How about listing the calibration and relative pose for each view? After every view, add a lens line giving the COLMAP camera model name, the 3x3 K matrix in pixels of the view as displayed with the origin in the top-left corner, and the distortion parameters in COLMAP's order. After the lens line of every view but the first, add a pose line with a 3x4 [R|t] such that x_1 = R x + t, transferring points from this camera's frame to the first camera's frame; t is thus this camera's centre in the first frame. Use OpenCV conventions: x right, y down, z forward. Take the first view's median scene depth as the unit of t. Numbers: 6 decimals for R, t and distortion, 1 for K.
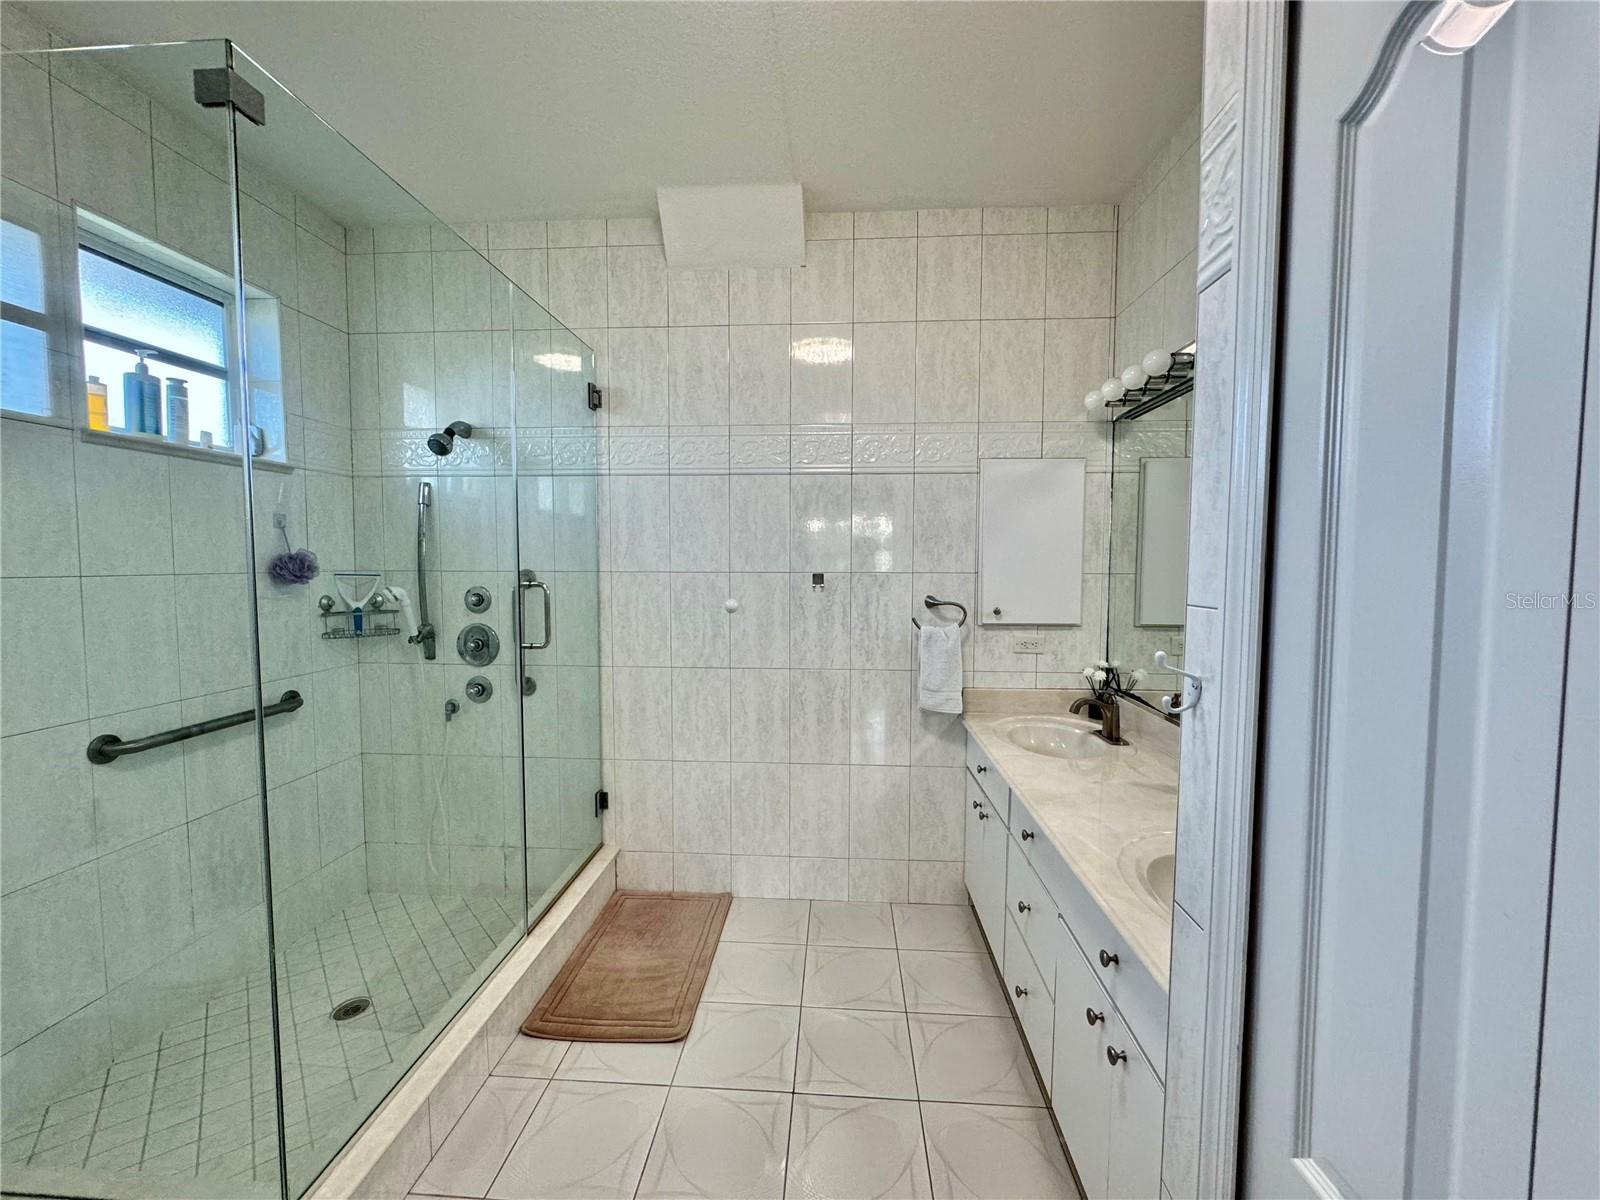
lens RADIAL K [[638.6, 0, 797.4], [0, 638.6, 600.6], [0, 0, 1]] dist [-0.002914, -0.000046]
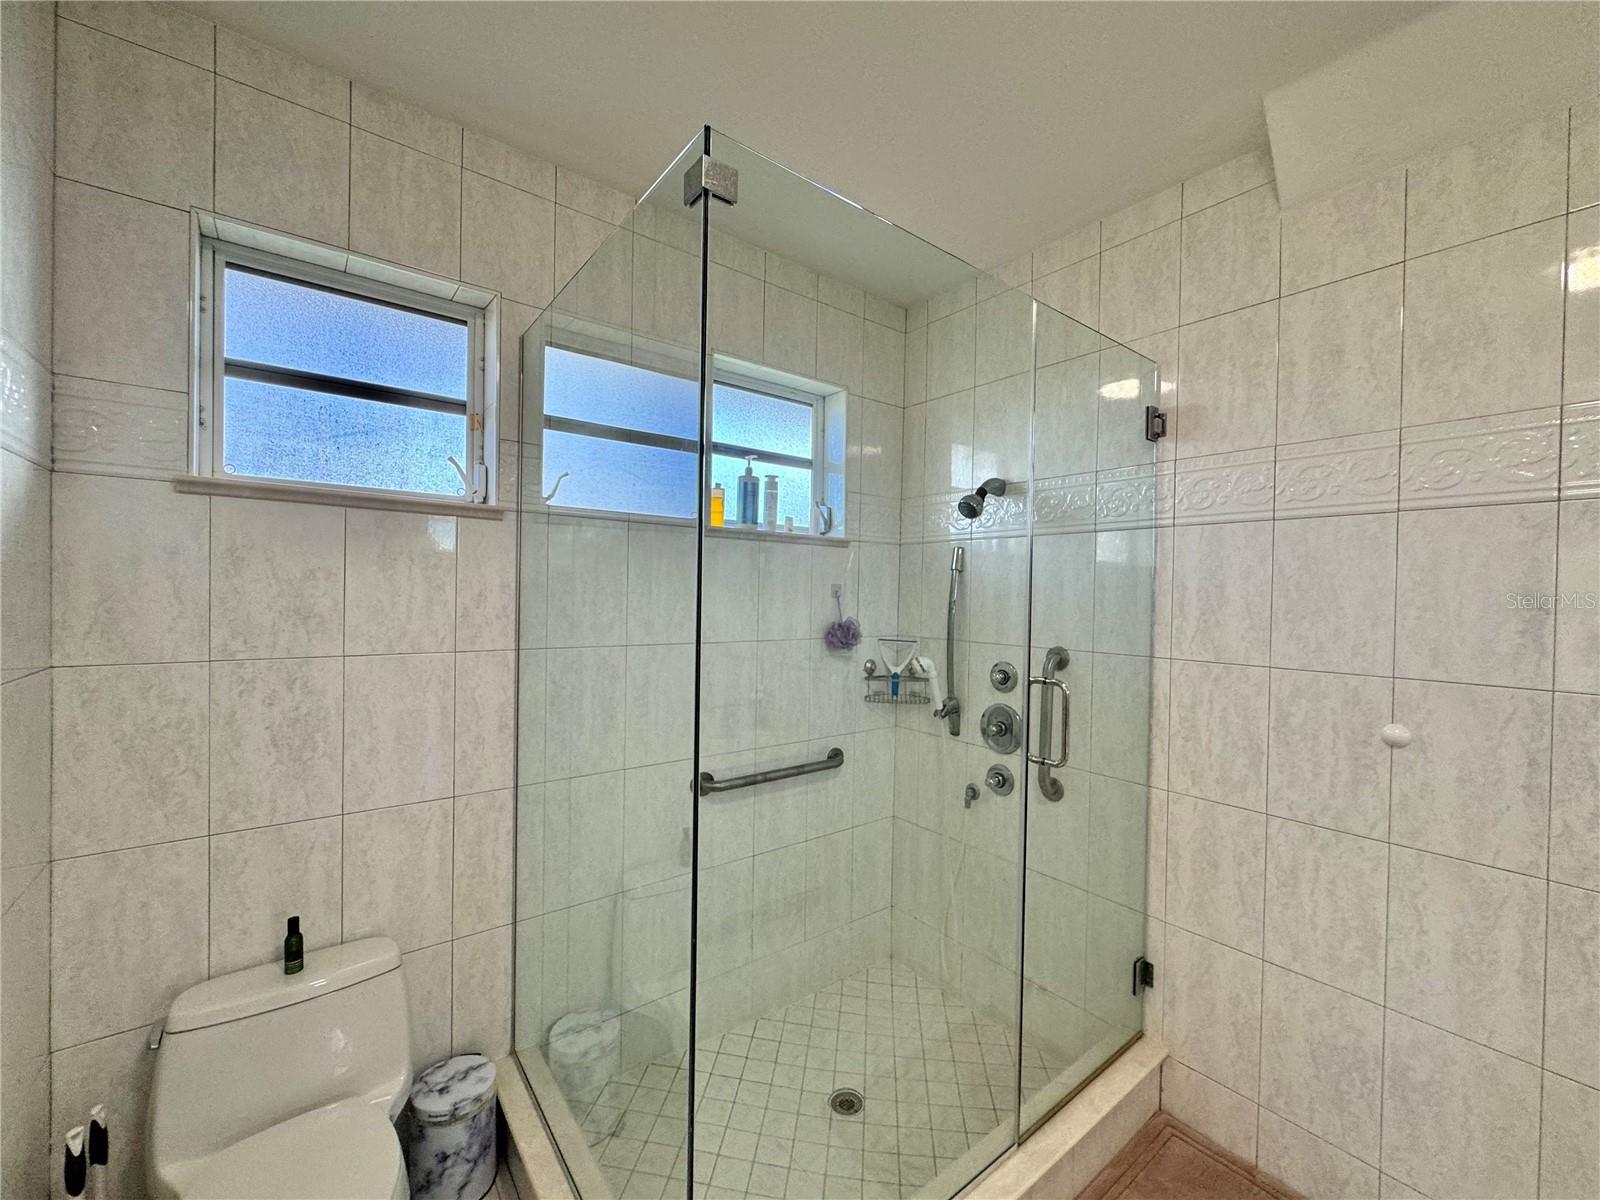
lens RADIAL K [[638.6, 0, 801.0], [0, 638.6, 601.1], [0, 0, 1]] dist [-0.002914, -0.000046]
pose [[0.665809, 0.016786, -0.745933, -0.033506], [-0.060885, 0.997635, -0.031895, -0.061587], [0.743634, 0.066652, 0.665257, 0.204536]]
